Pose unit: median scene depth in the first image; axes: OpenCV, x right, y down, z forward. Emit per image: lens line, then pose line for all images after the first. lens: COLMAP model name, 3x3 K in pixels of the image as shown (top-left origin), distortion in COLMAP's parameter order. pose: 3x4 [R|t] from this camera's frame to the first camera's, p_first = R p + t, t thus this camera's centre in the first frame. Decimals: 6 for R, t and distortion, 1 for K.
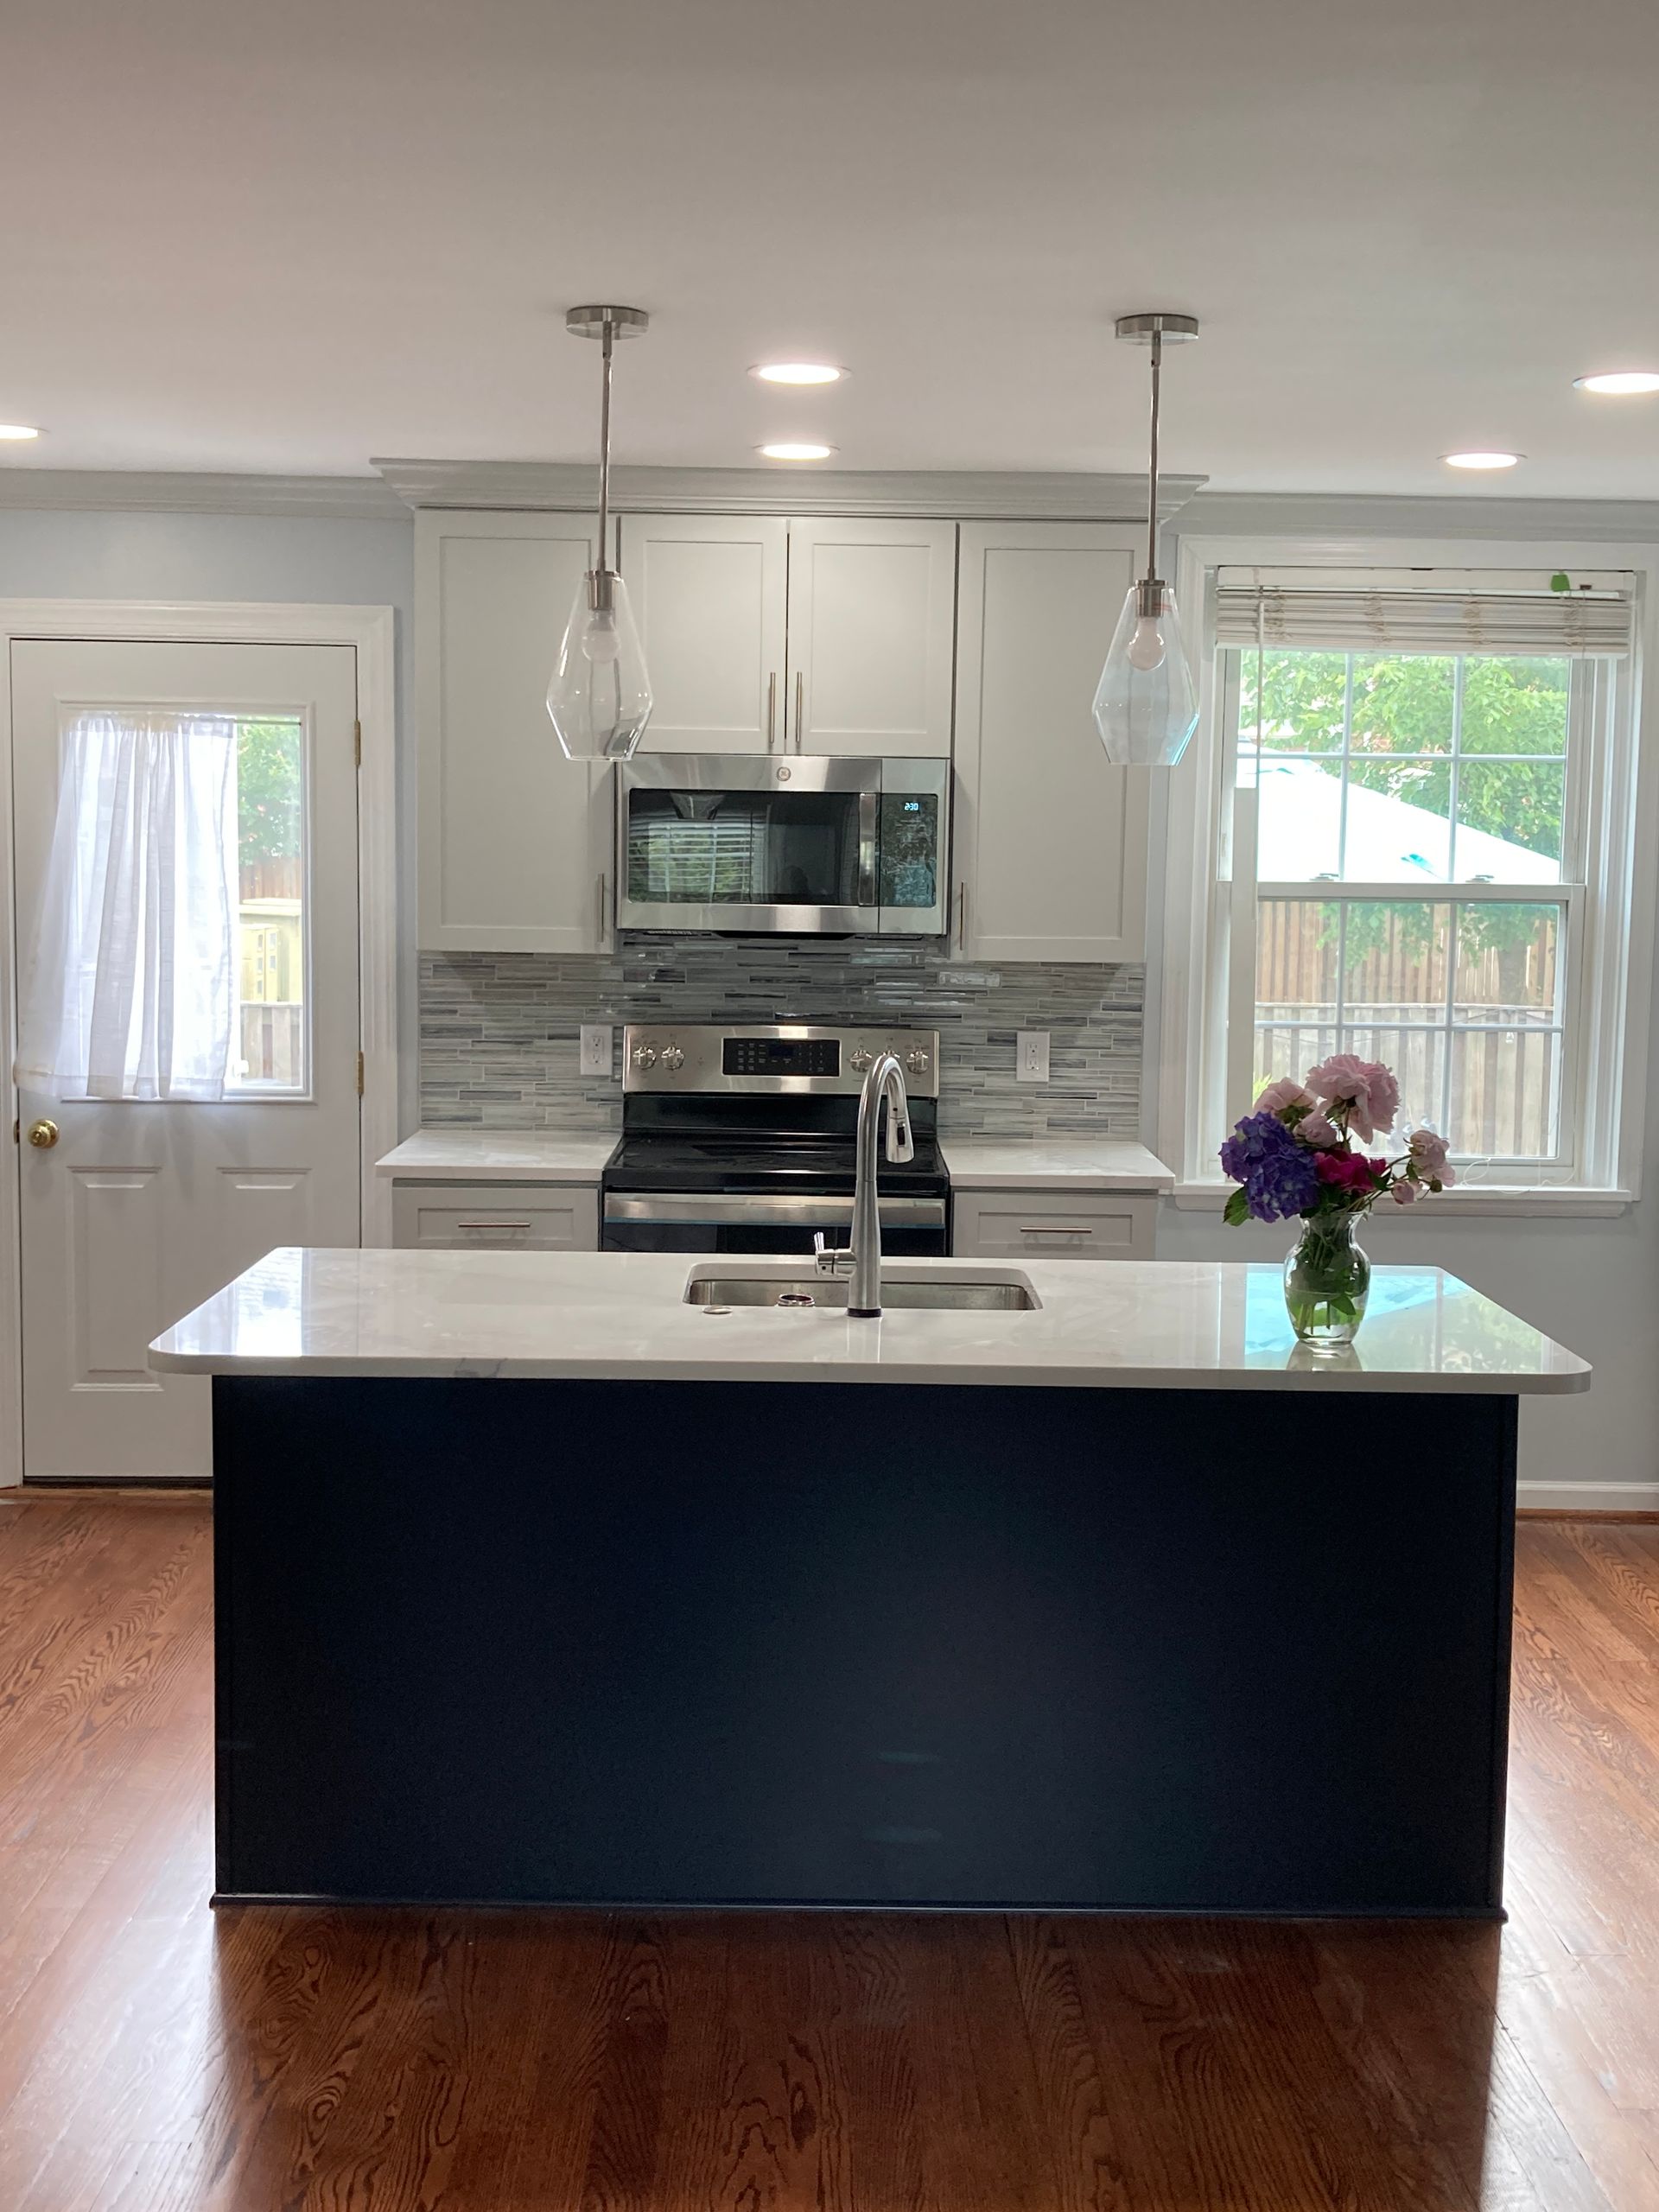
lens RADIAL K [[2524.9, 0, 829.5], [0, 2524.9, 1106.0], [0, 0, 1]] dist [0.177584, -0.696242]
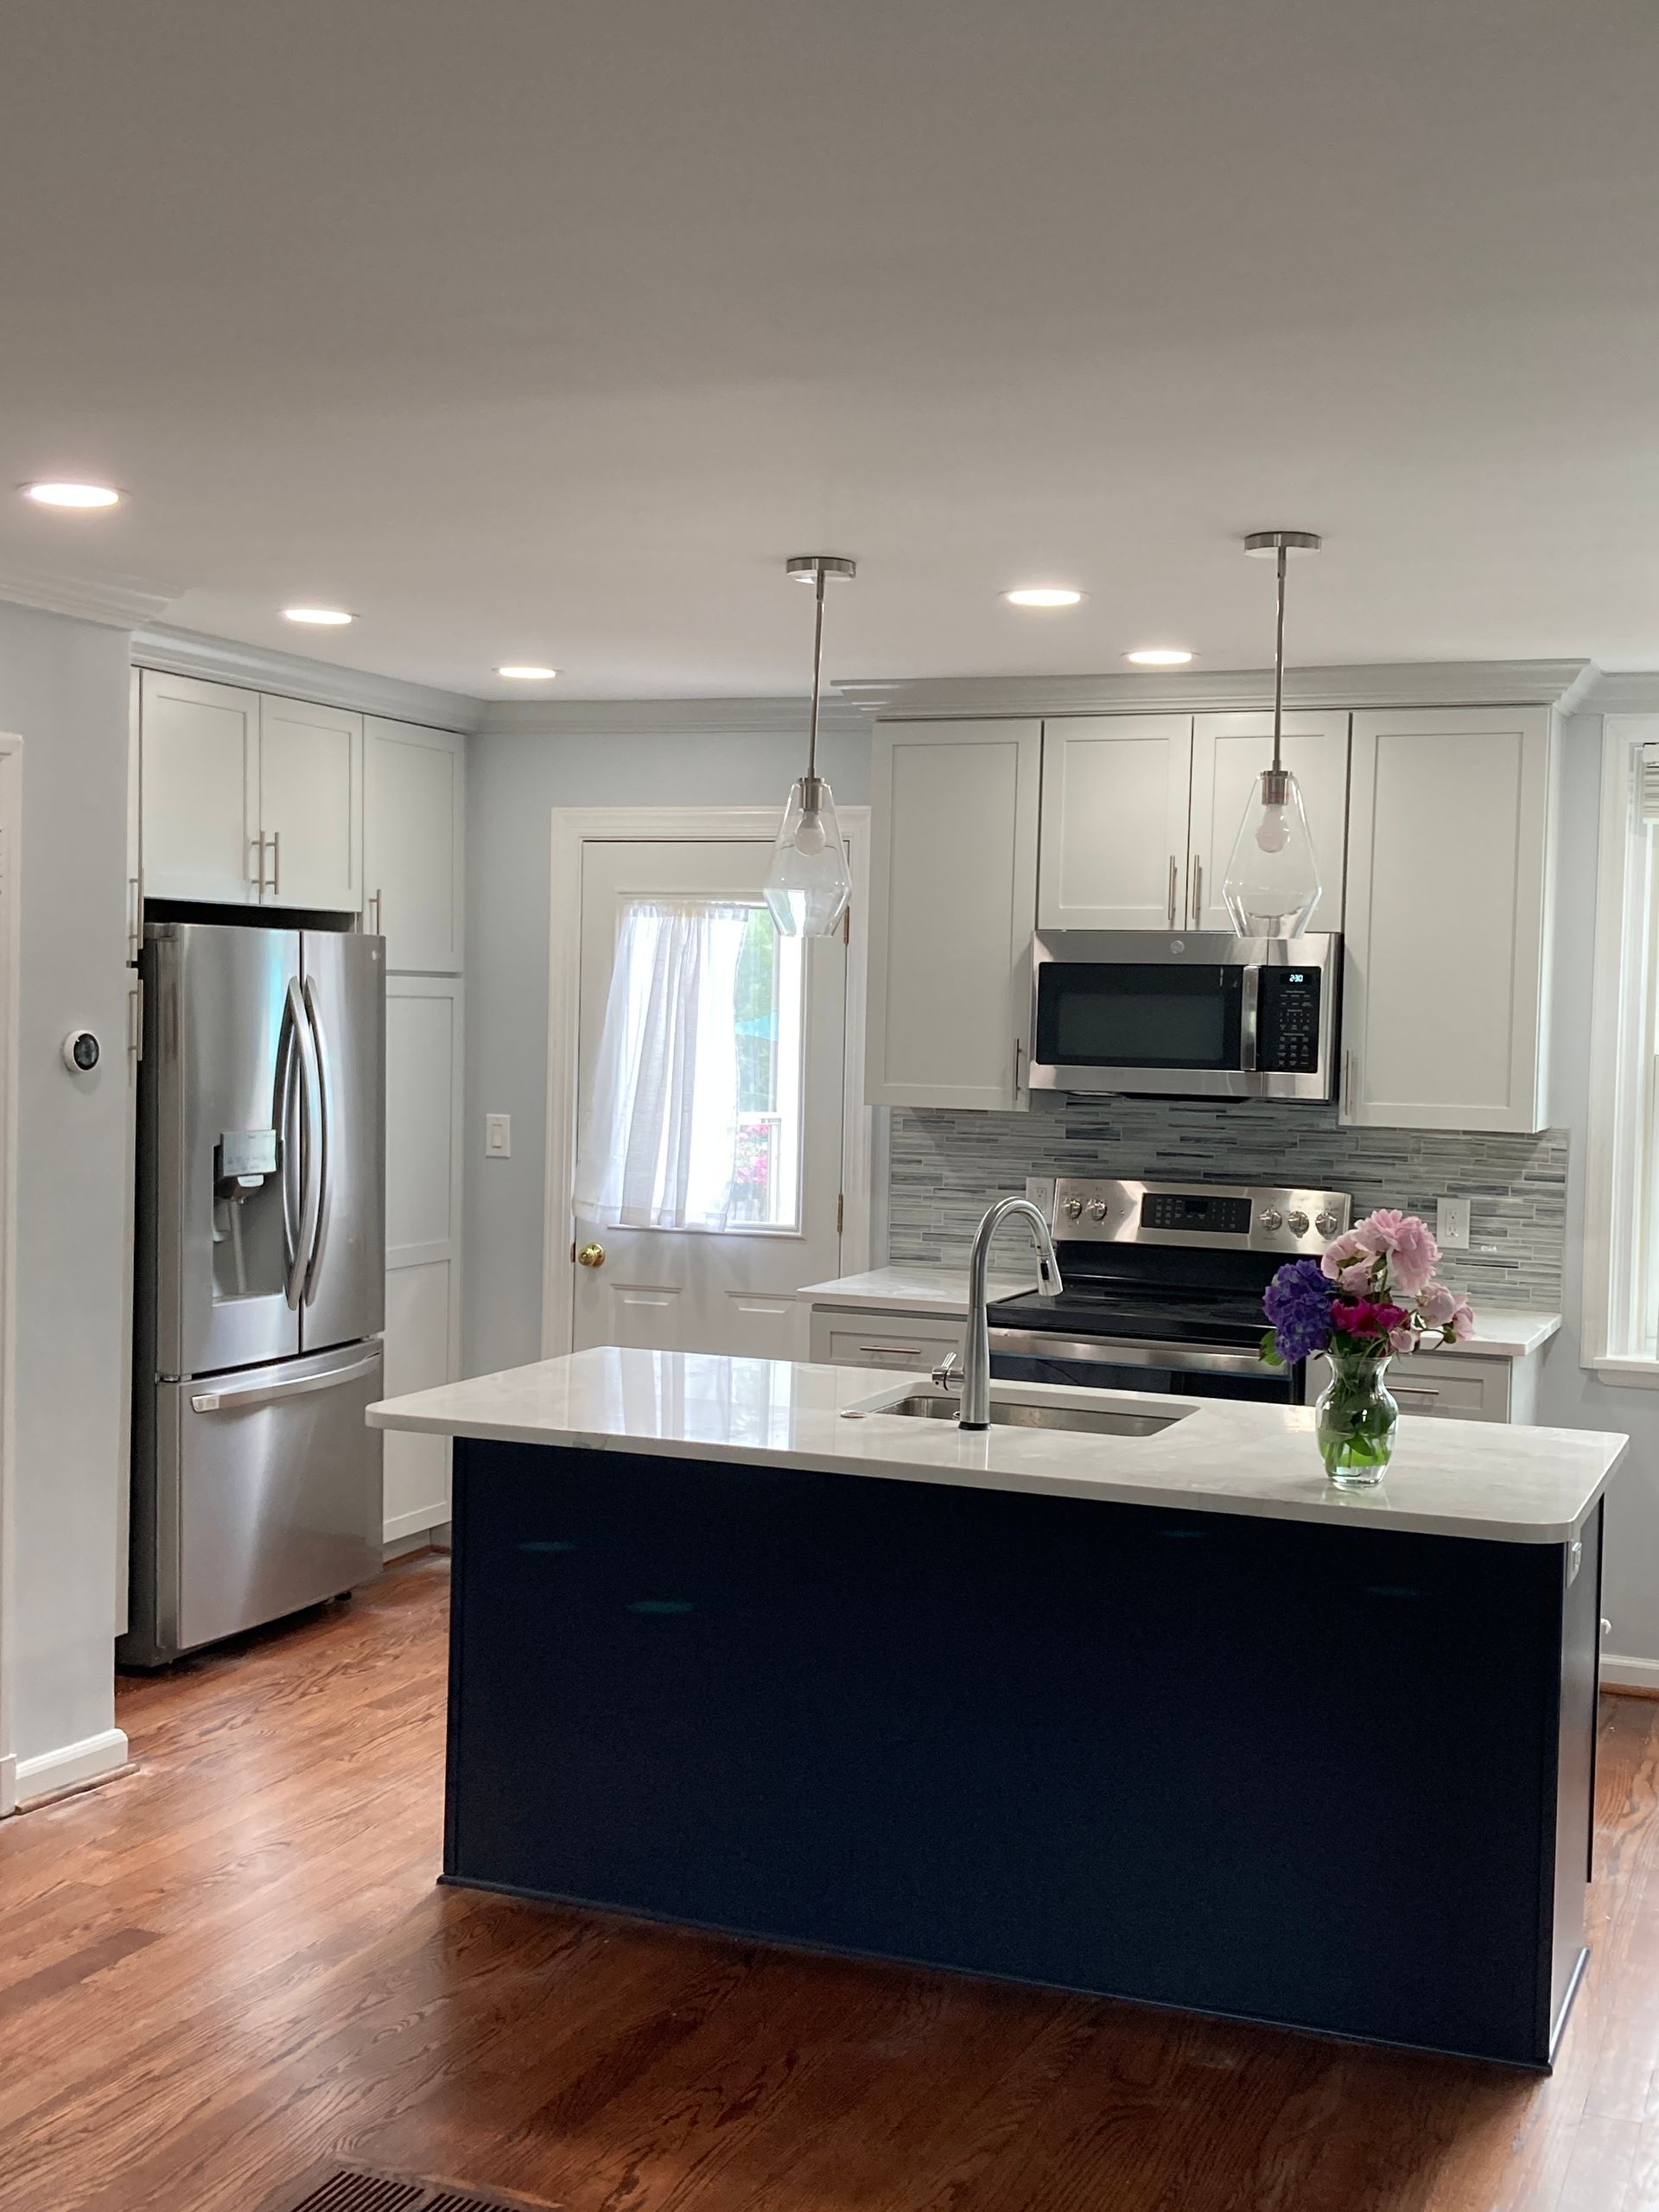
lens RADIAL K [[2524.9, 0, 829.5], [0, 2524.9, 1106.0], [0, 0, 1]] dist [0.177584, -0.696242]
pose [[0.921761, 0.021432, -0.387166, 0.249205], [-0.048376, 0.997027, -0.059982, 0.007126], [0.384729, 0.074018, 0.920057, -0.041707]]
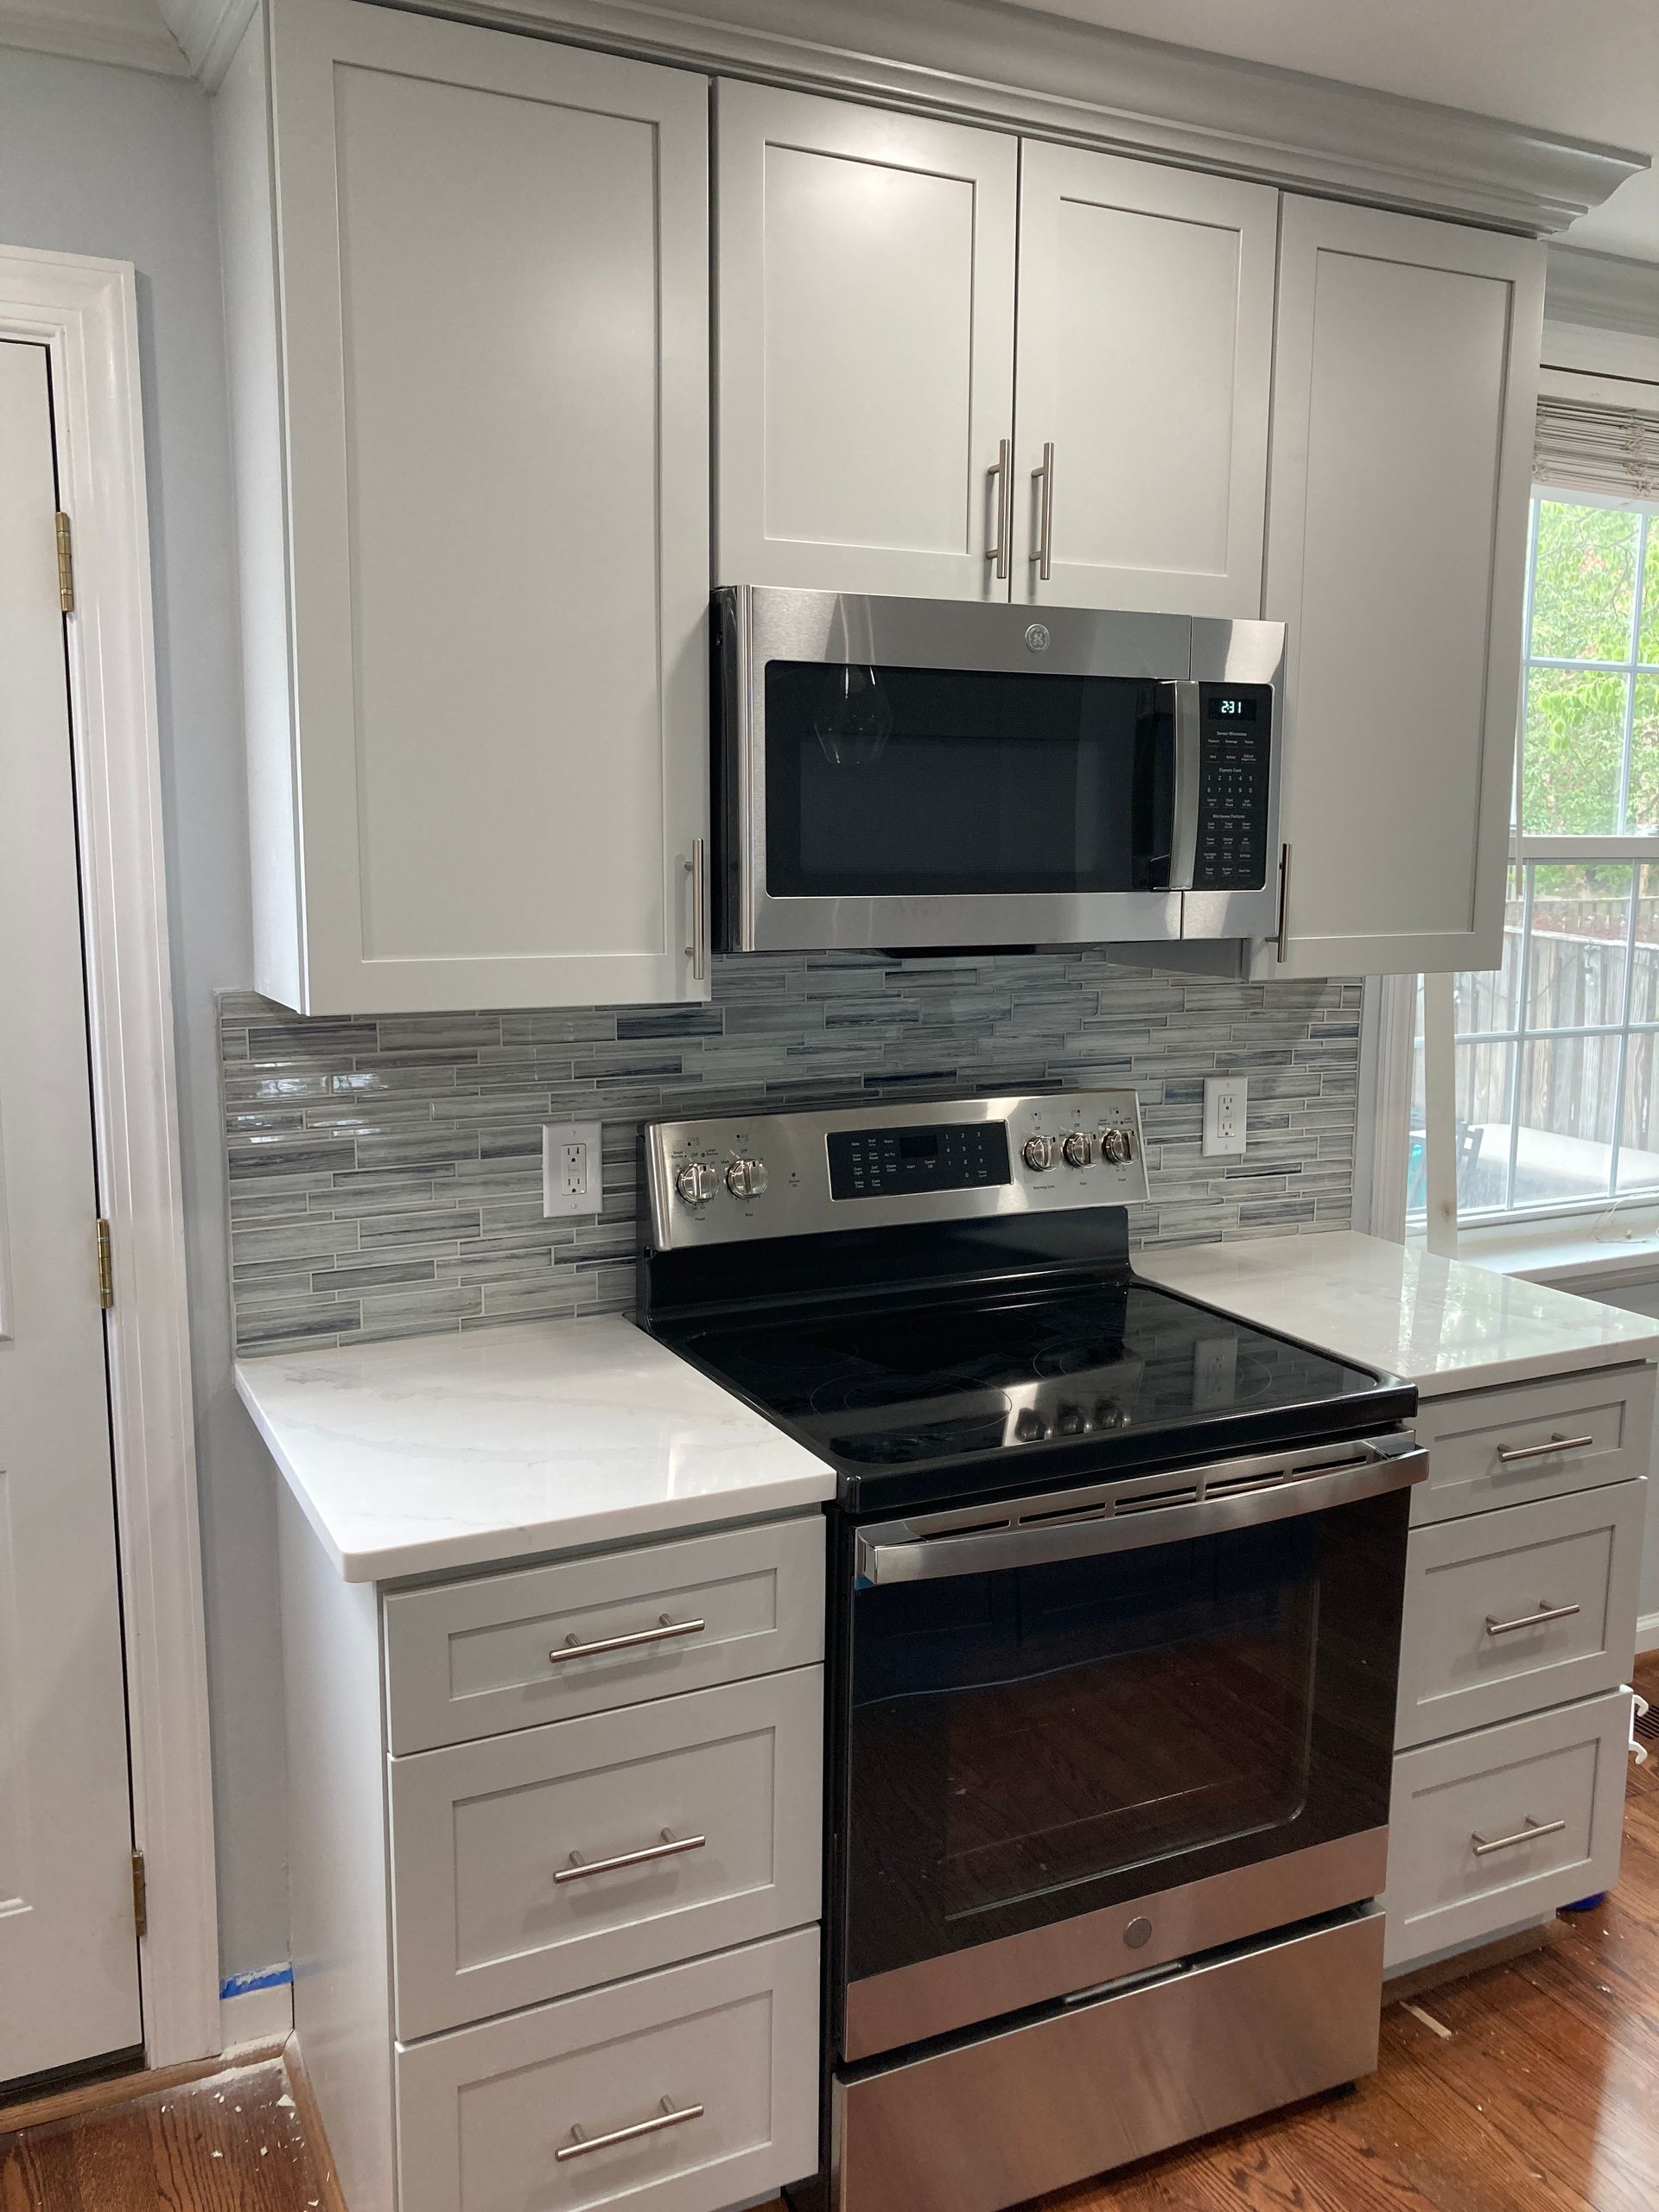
lens RADIAL K [[1787.5, 0, 833.4], [0, 1787.5, 1069.1], [0, 0, 1]] dist [0.109923, -0.166015]
pose [[0.904710, -0.068144, 0.420544, -0.204223], [0.052993, 0.997459, 0.047623, -0.059593], [-0.422720, -0.020799, 0.906022, 0.641130]]
